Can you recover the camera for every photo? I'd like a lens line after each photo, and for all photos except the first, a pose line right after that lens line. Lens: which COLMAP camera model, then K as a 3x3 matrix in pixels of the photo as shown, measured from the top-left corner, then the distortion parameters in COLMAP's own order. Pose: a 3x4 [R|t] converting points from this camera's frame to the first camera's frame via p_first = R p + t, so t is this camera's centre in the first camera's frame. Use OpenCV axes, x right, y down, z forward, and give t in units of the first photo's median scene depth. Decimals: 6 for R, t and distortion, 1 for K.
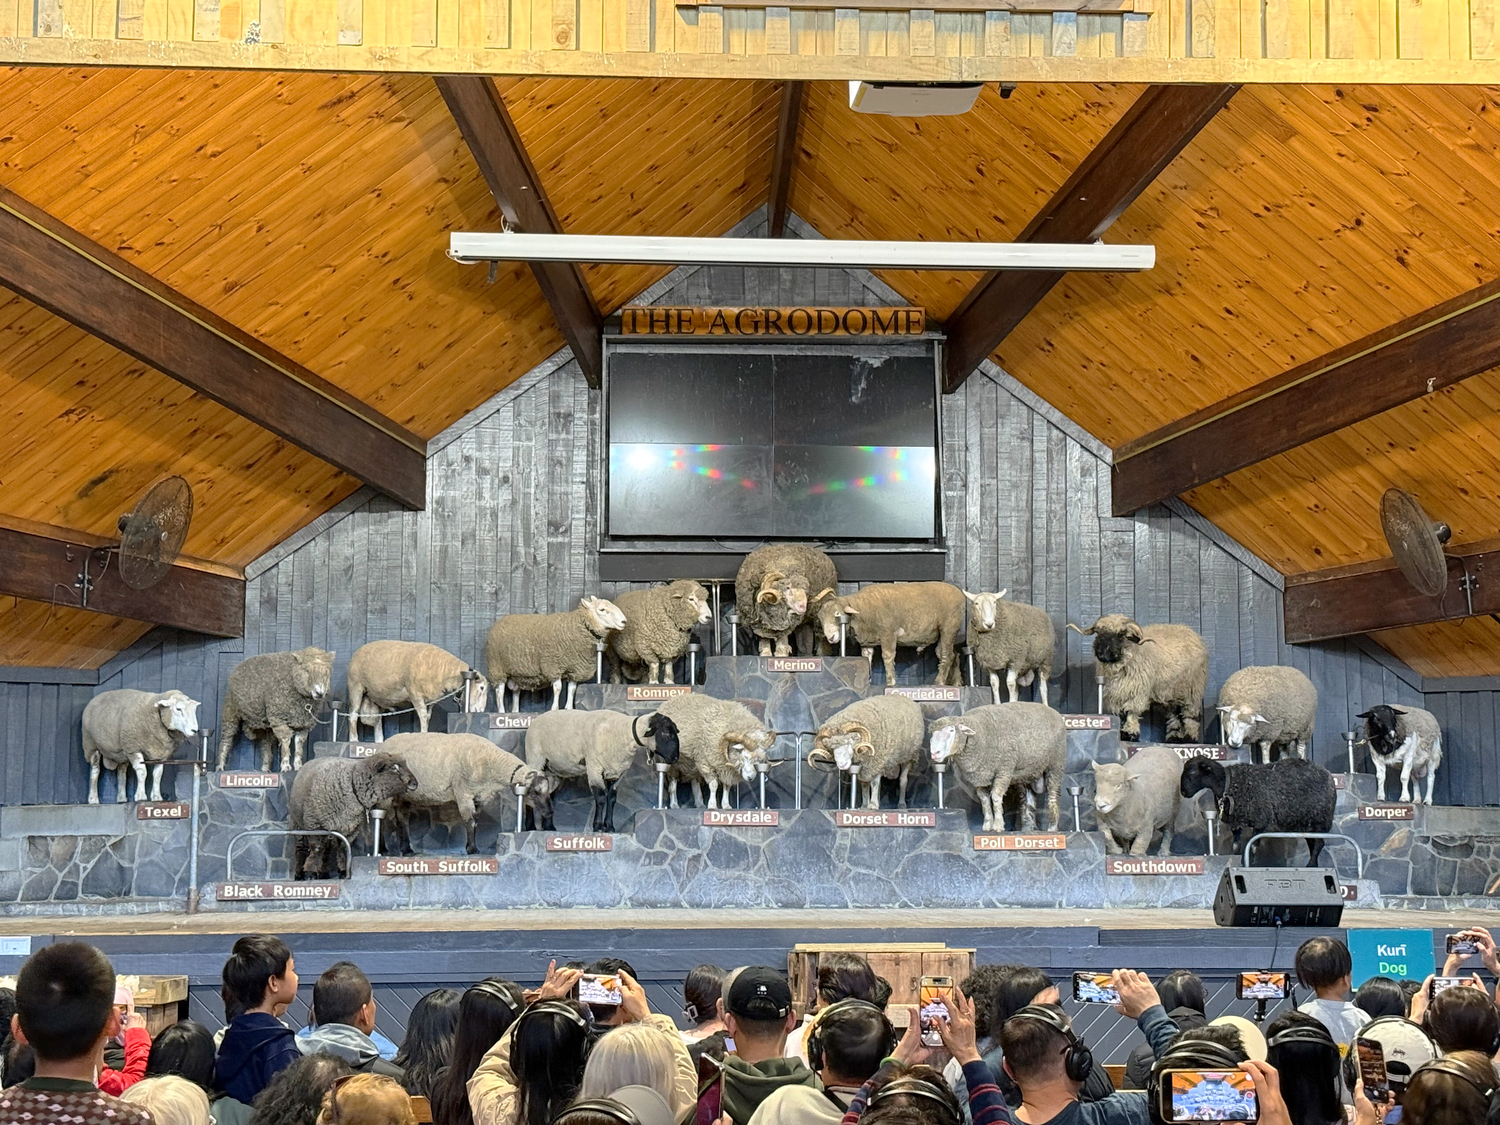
lens RADIAL K [[2473.5, 0, 757.3], [0, 2473.5, 544.6], [0, 0, 1]] dist [0.121587, 0.000000]
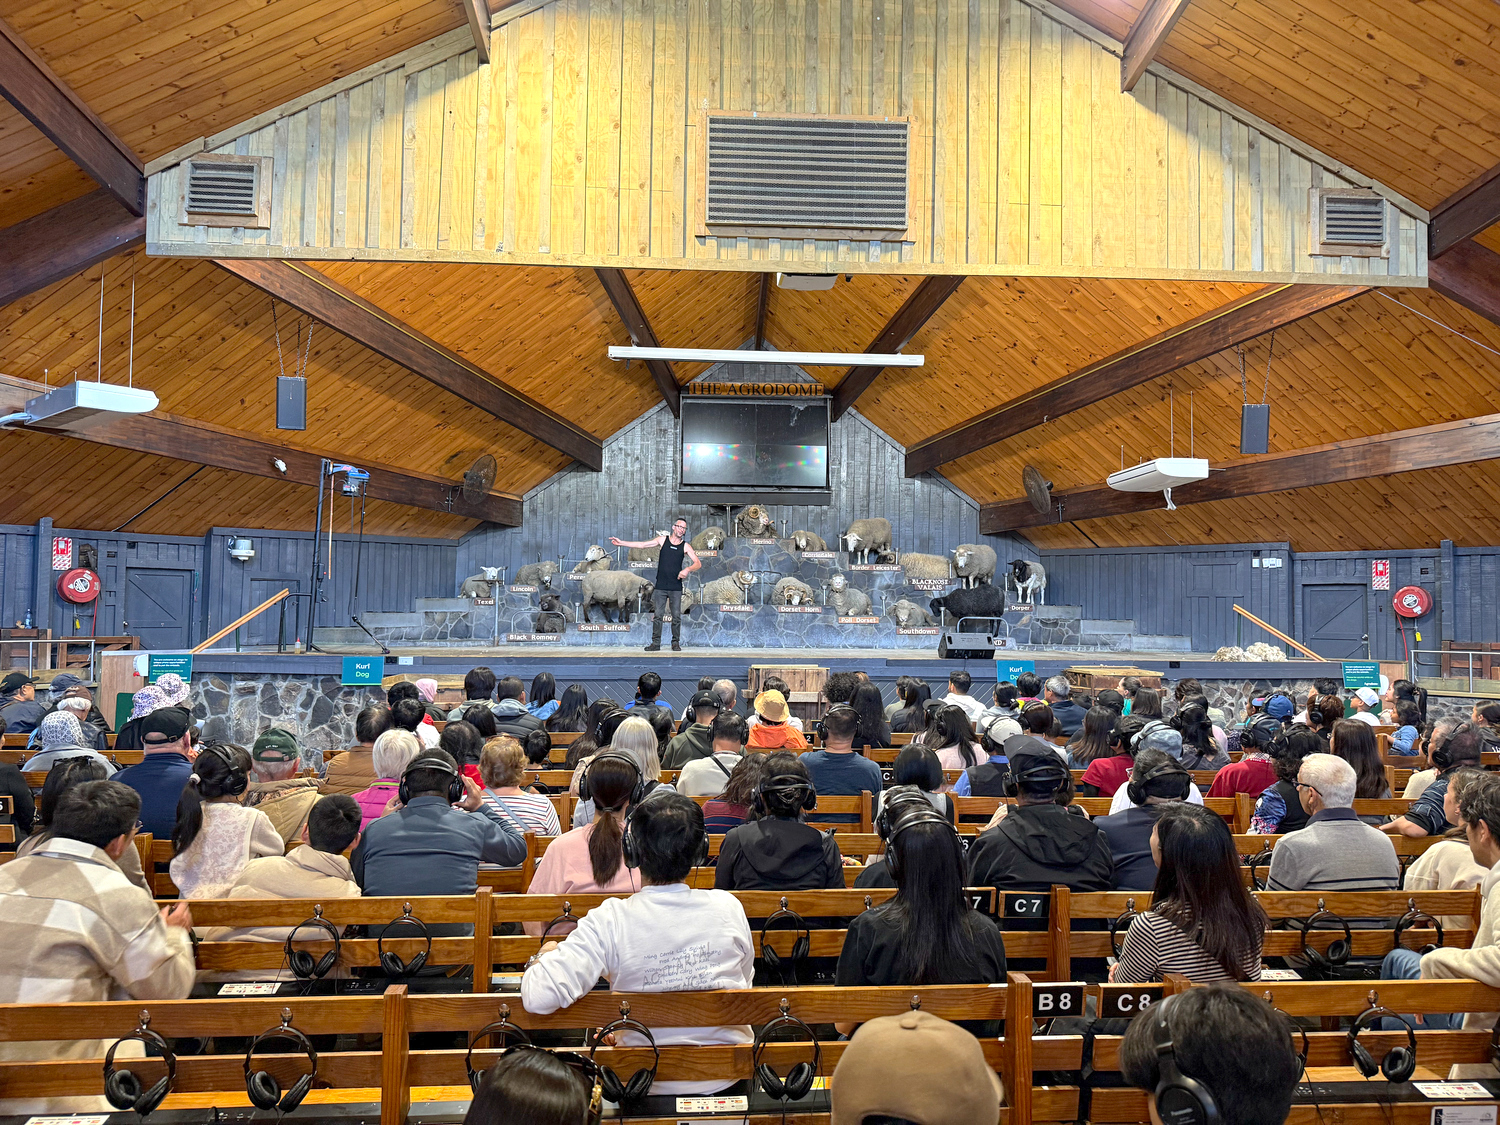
lens RADIAL K [[1044.3, 0, 754.9], [0, 1044.3, 558.5], [0, 0, 1]] dist [0.063081, -0.075036]
pose [[0.999860, 0.010932, -0.012693, 0.020976], [-0.010081, 0.997818, 0.065248, 0.001989], [0.013379, -0.065110, 0.997788, 0.045060]]
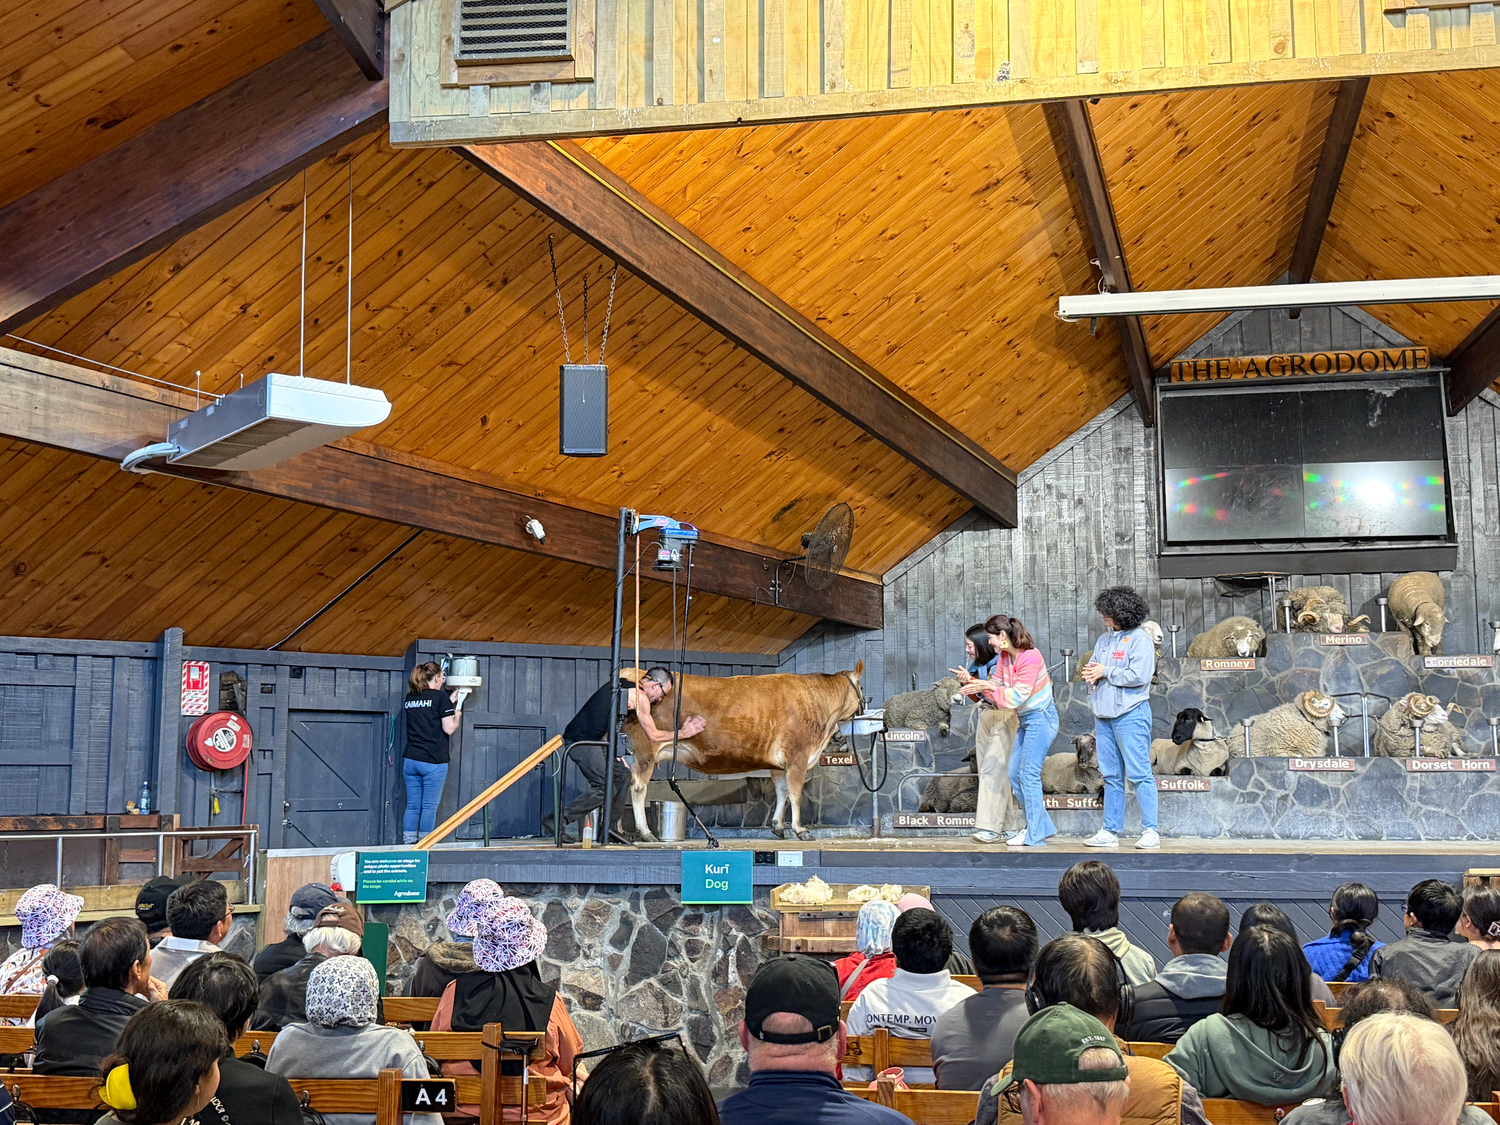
lens RADIAL K [[1659.3, 0, 750.6], [0, 1659.3, 568.6], [0, 0, 1]] dist [0.124168, 0.000000]
pose [[0.978189, -0.031553, -0.205305, -0.100646], [0.027920, 0.999399, -0.020566, 0.023252], [0.205830, 0.014386, 0.978482, 0.133559]]
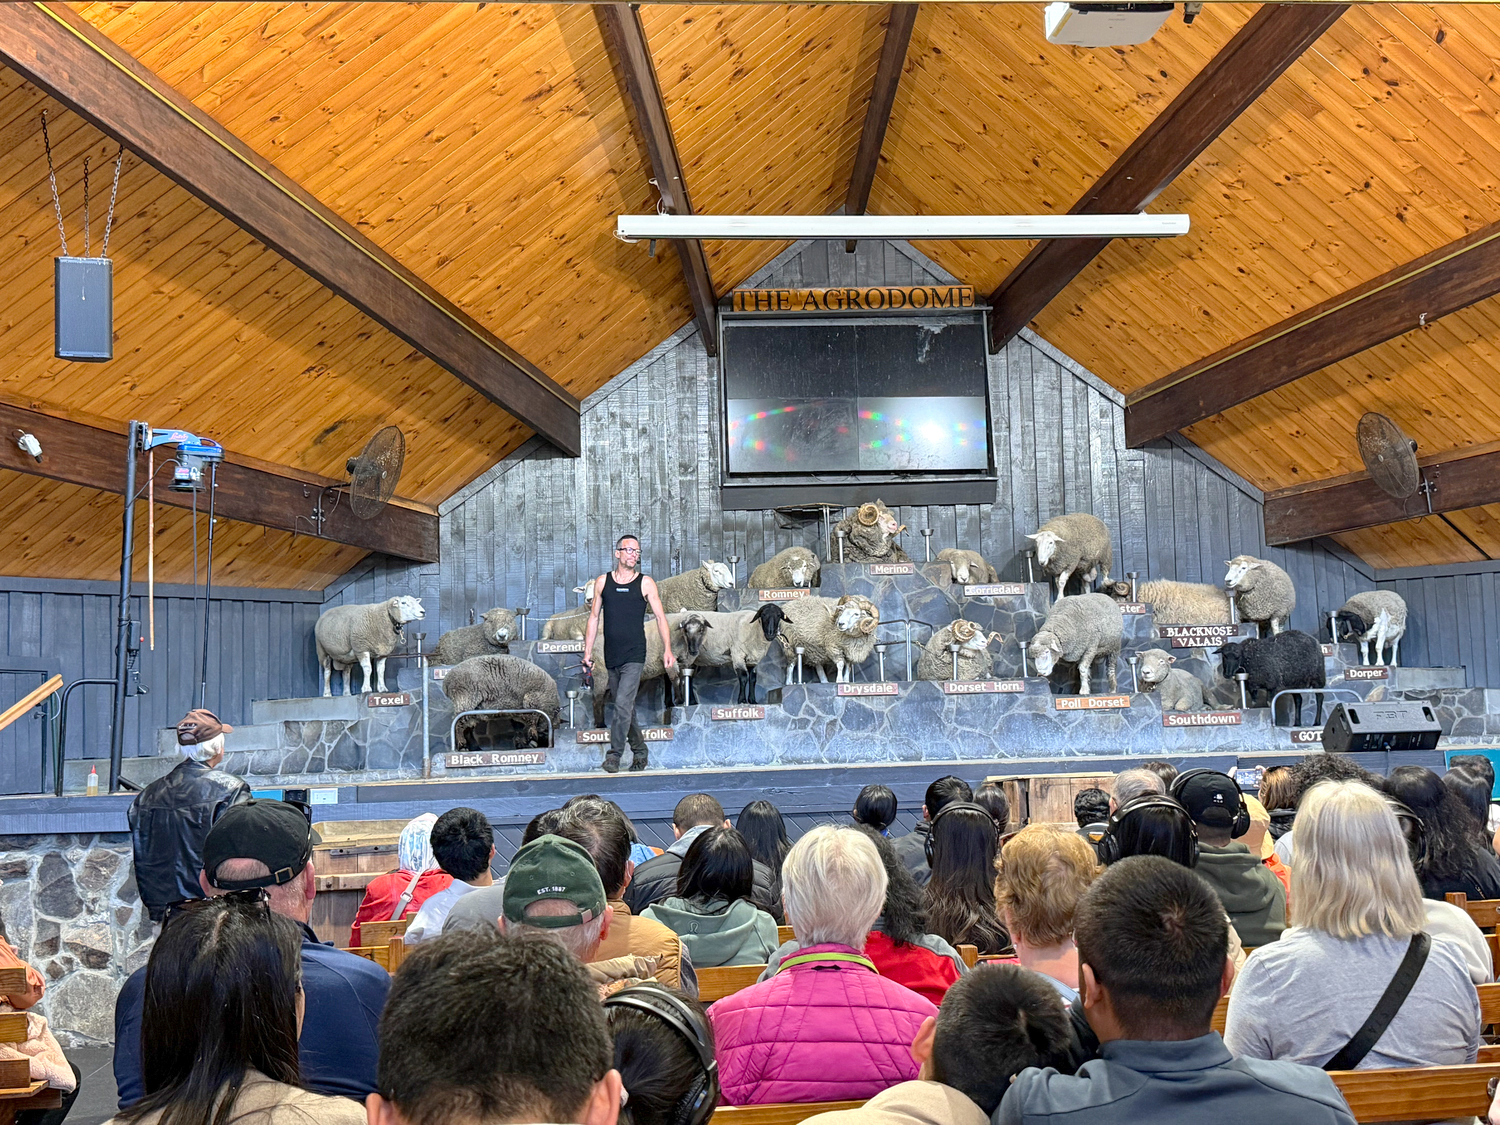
lens RADIAL K [[1768.6, 0, 749.4], [0, 1768.6, 569.0], [0, 0, 1]] dist [0.113320, 0.000000]
pose [[0.999036, -0.028231, 0.033624, -0.087844], [0.027694, 0.999483, 0.016319, 0.032828], [-0.034067, -0.015373, 0.999301, 0.118102]]
